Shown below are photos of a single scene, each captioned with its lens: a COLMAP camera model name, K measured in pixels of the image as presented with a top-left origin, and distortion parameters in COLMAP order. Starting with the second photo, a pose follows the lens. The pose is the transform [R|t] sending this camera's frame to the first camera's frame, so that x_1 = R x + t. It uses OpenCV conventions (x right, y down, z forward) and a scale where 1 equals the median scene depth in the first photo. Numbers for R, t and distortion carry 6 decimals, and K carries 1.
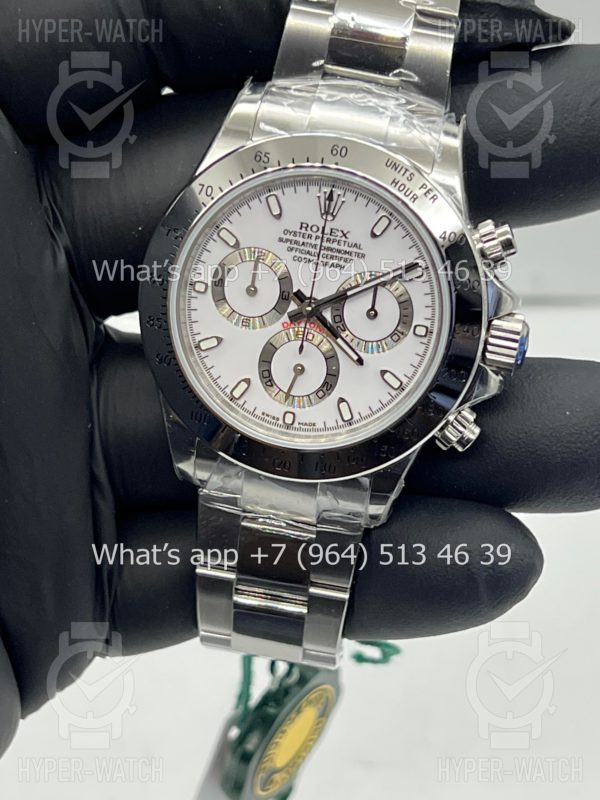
lens RADIAL K [[1872.3, 0, 300.7], [0, 1872.3, 401.3], [0, 0, 1]] dist [0.273437, 0.000000]
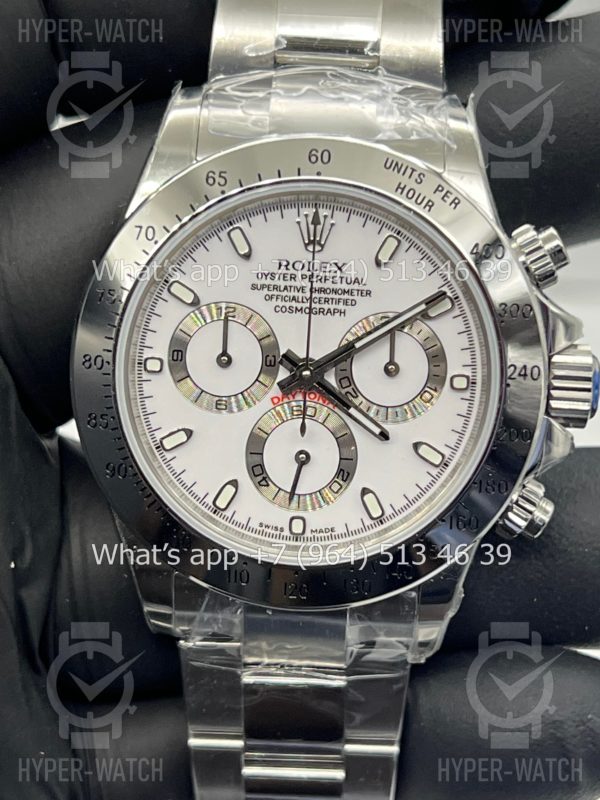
lens RADIAL K [[1872.3, 0, 292.9], [0, 1872.3, 396.2], [0, 0, 1]] dist [0.273437, 0.000000]
pose [[0.986804, -0.133604, 0.091480, -0.068747], [0.140252, 0.987599, -0.070549, 0.010460], [-0.080920, 0.082448, 0.993305, 0.269855]]
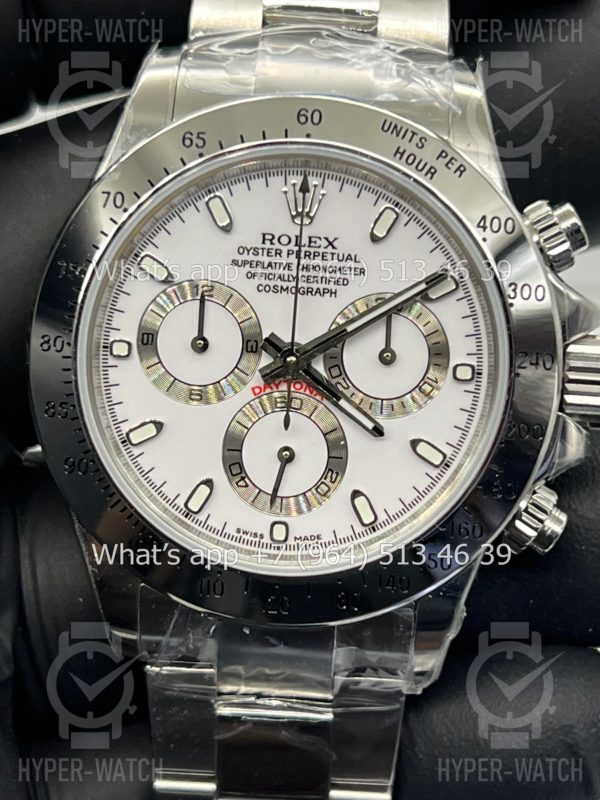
lens RADIAL K [[1872.3, 0, 302.2], [0, 1872.3, 411.6], [0, 0, 1]] dist [0.273437, 0.000000]
pose [[0.988894, -0.114072, 0.095266, -0.055974], [0.125757, 0.983856, -0.127325, 0.052128], [-0.079204, 0.137892, 0.987275, 0.353606]]
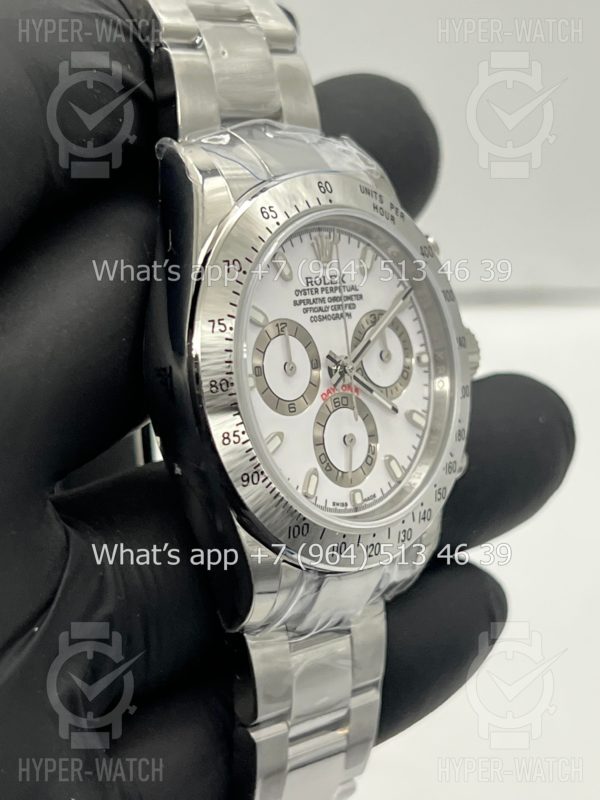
lens RADIAL K [[1872.3, 0, 301.6], [0, 1872.3, 393.6], [0, 0, 1]] dist [0.273437, 0.000000]
pose [[0.556675, -0.267147, 0.786604, -0.692075], [0.347132, 0.935056, 0.071901, -0.107751], [-0.754726, 0.233030, 0.613258, 0.481769]]
